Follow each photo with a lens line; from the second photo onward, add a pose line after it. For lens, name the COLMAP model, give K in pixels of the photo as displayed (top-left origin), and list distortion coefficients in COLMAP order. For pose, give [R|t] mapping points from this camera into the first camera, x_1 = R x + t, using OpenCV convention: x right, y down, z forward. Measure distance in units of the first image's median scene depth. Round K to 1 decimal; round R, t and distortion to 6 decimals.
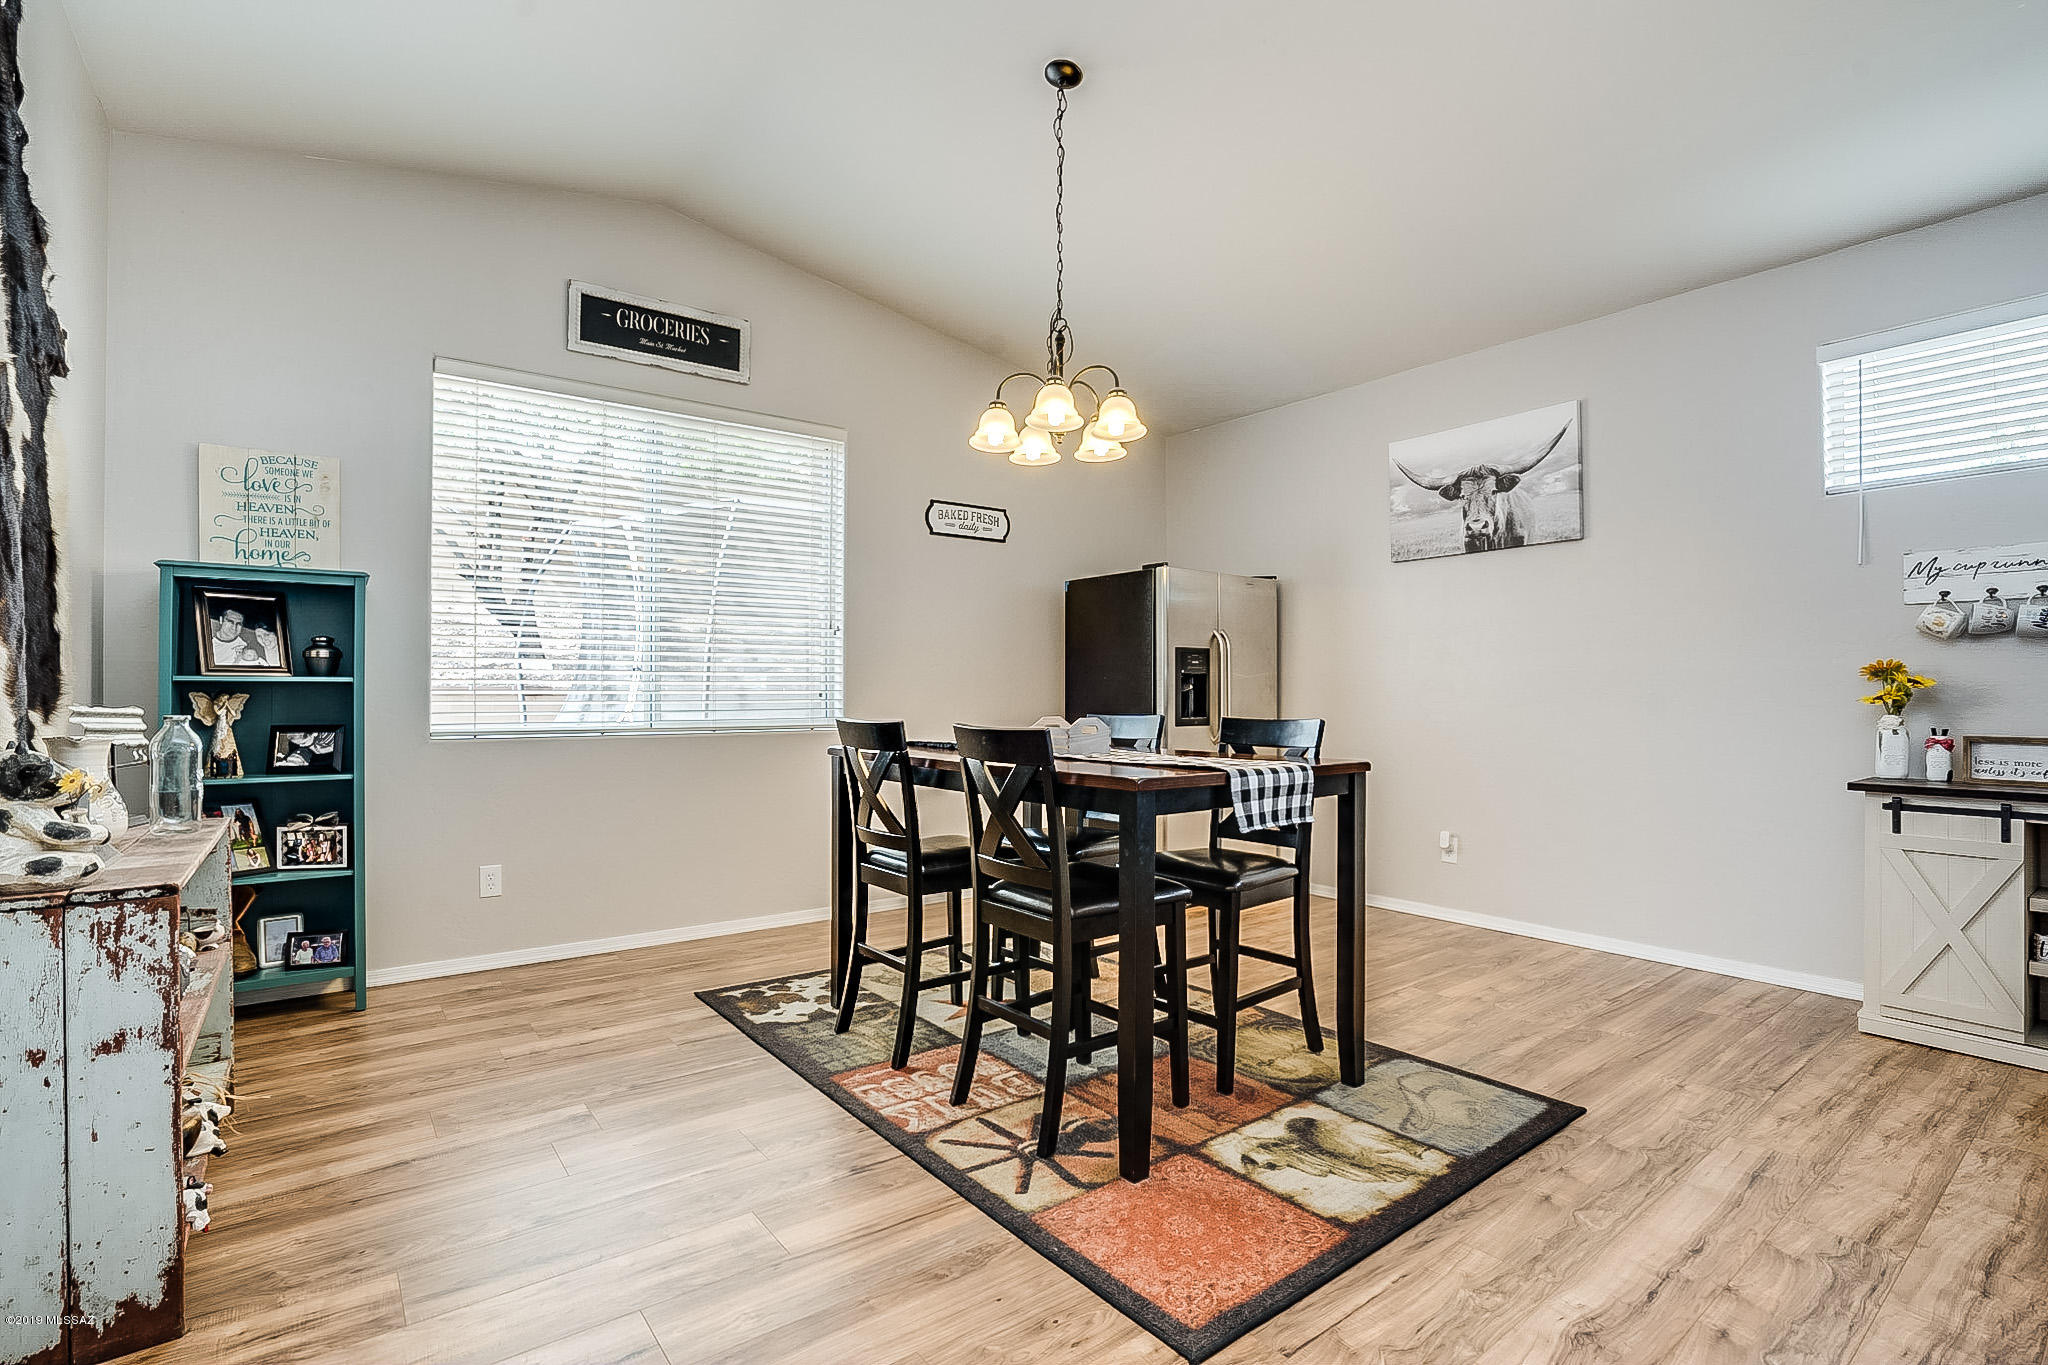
lens RADIAL K [[946.3, 0, 1014.2], [0, 946.3, 686.2], [0, 0, 1]] dist [-0.073524, 0.019834]
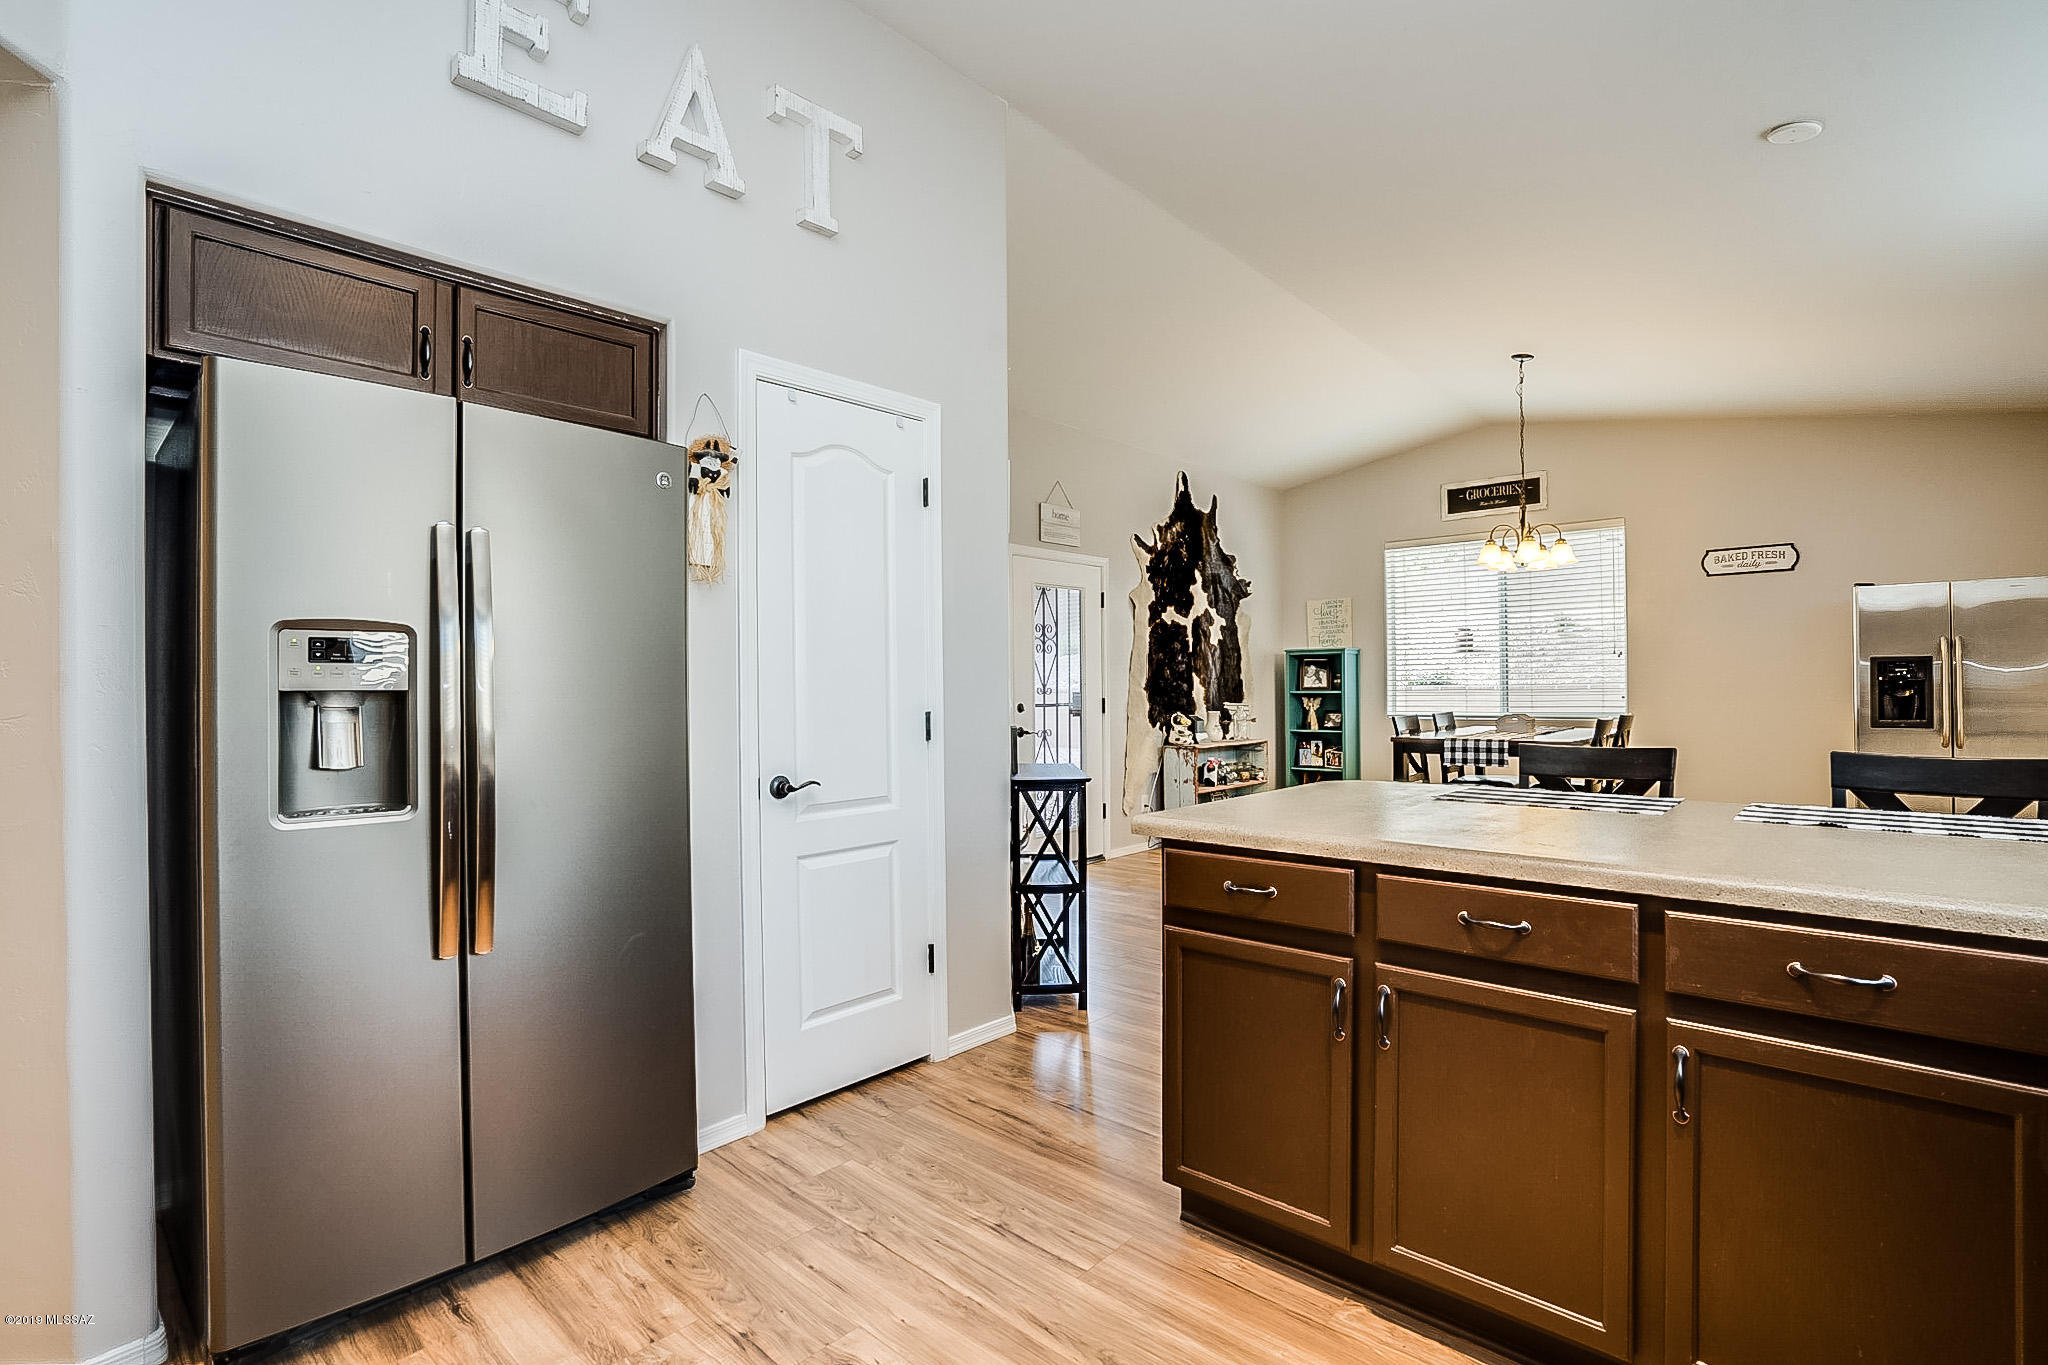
lens RADIAL K [[970.9, 0, 1024.0], [0, 970.9, 682.5], [0, 0, 1]] dist [-0.050407, 0.026088]
pose [[0.167525, -0.006891, -0.985844, 1.317614], [0.017044, 0.999846, -0.004093, -0.028046], [0.985721, -0.016117, 0.167617, -0.211942]]
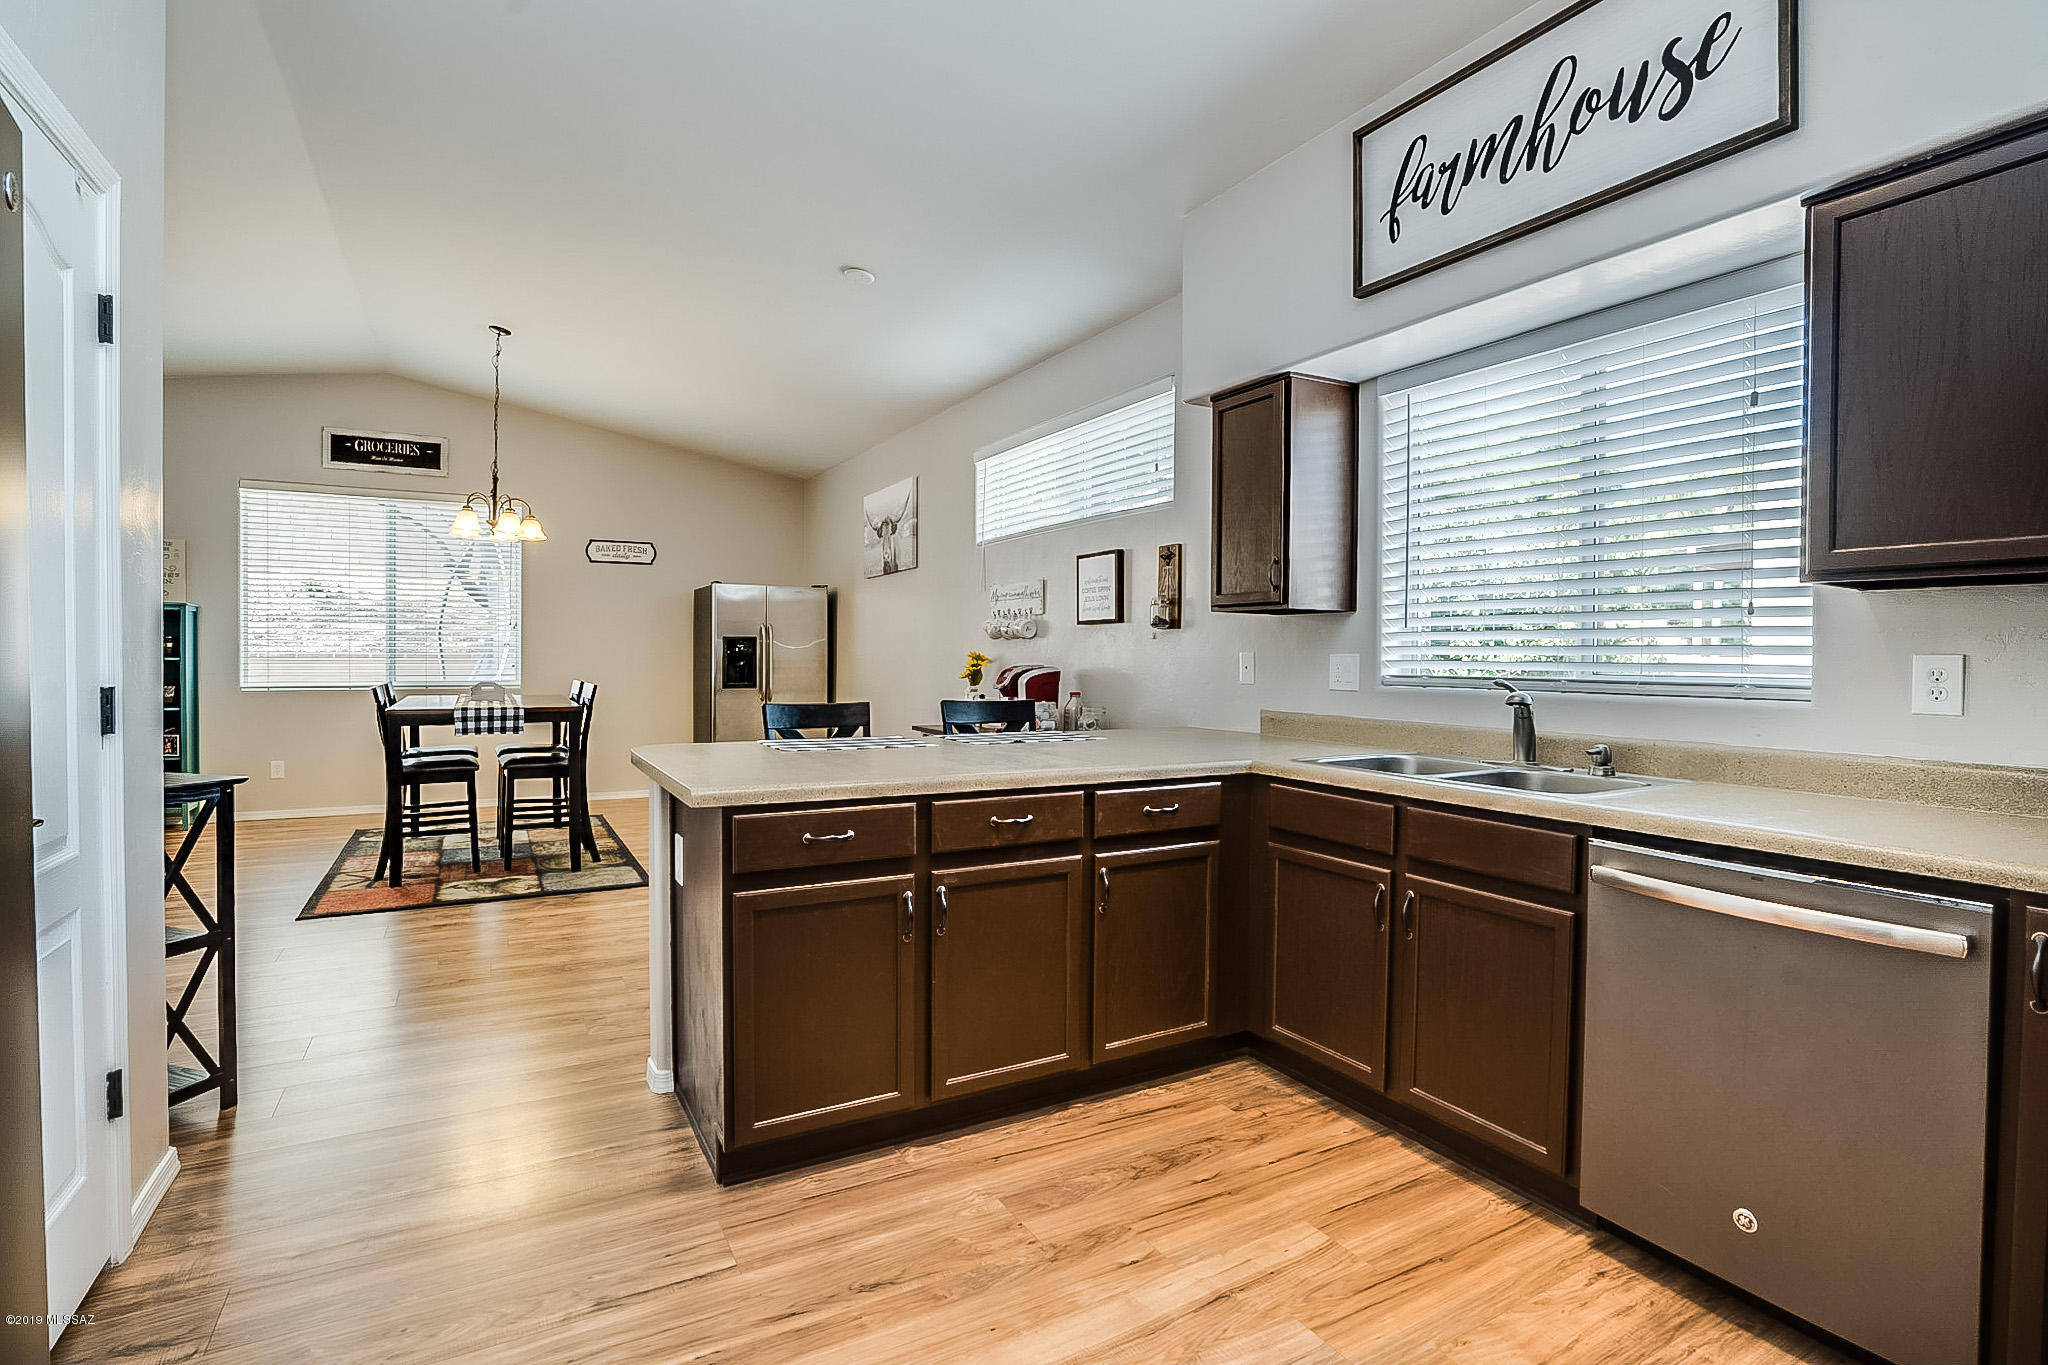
lens RADIAL K [[957.9, 0, 1014.4], [0, 957.9, 674.3], [0, 0, 1]] dist [-0.047342, 0.020774]
pose [[0.988569, 0.010322, -0.150416, 1.031068], [-0.006115, 0.999578, 0.028404, -0.031612], [0.150646, -0.027159, 0.988215, -0.539785]]
